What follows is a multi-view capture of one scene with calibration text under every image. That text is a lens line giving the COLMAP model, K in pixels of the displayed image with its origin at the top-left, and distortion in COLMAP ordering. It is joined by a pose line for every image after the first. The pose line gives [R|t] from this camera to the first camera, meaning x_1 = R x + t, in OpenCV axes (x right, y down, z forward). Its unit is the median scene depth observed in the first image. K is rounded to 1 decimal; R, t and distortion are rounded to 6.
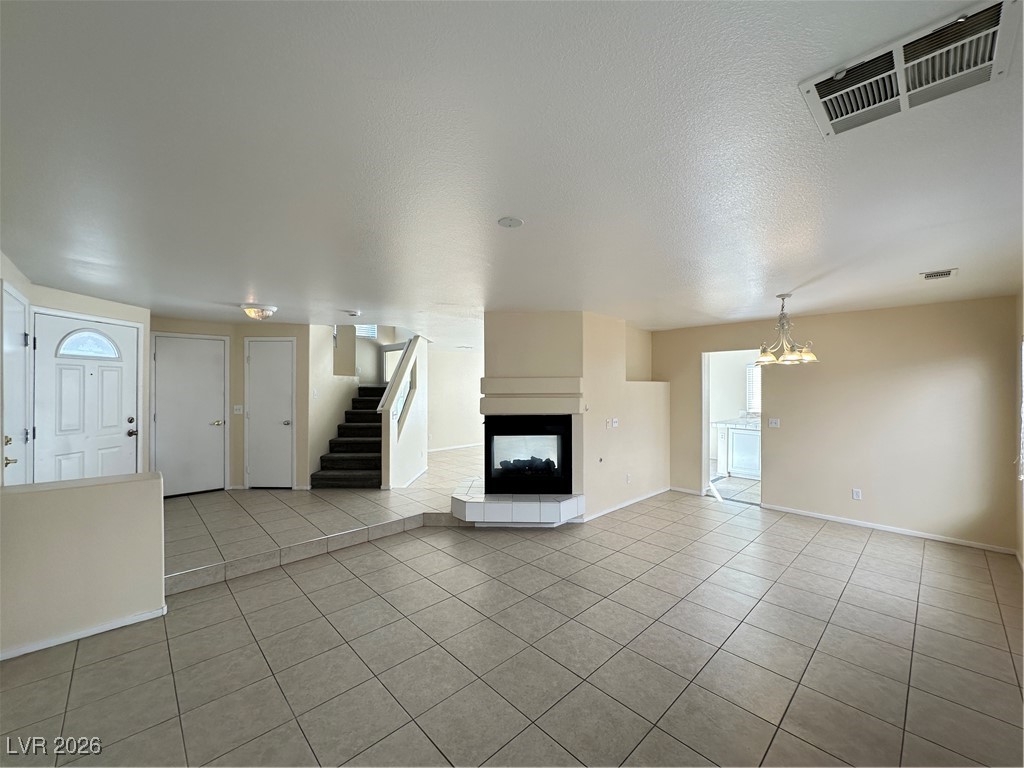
lens RADIAL K [[408.8, 0, 515.9], [0, 408.8, 387.0], [0, 0, 1]] dist [-0.001074, 0.000107]
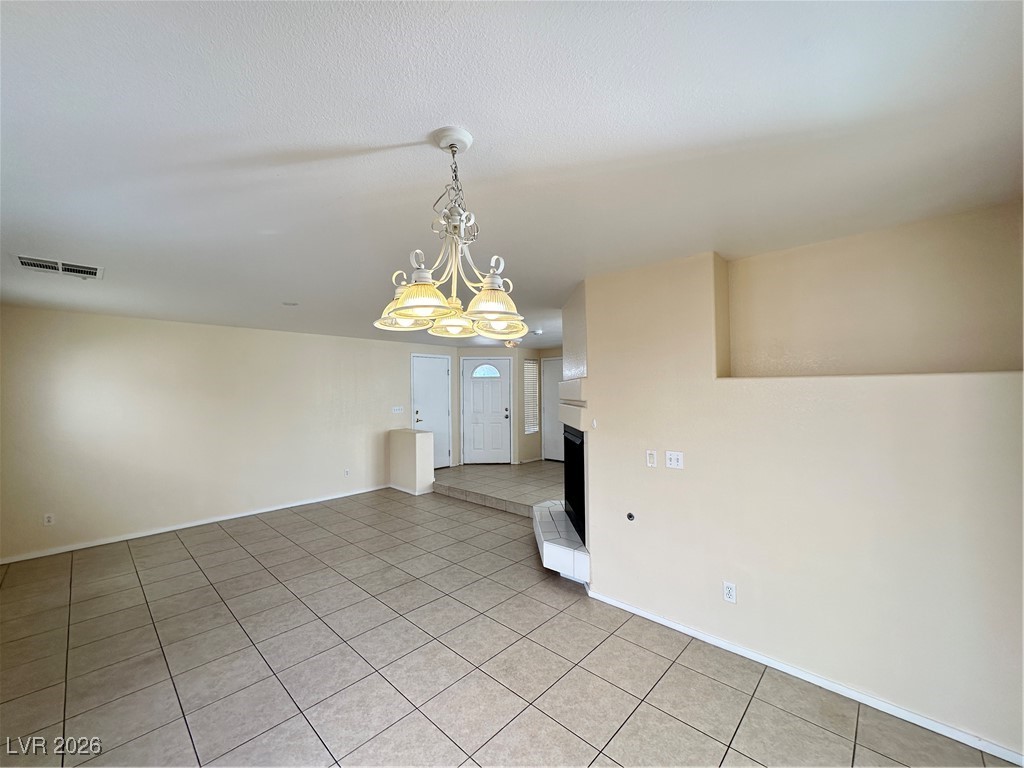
lens RADIAL K [[408.8, 0, 507.7], [0, 408.8, 388.6], [0, 0, 1]] dist [-0.001074, 0.000107]
pose [[0.044733, -0.007691, -0.998969, 1.052940], [0.006844, 0.999949, -0.007392, -0.000612], [0.998976, -0.006506, 0.044784, 1.073697]]
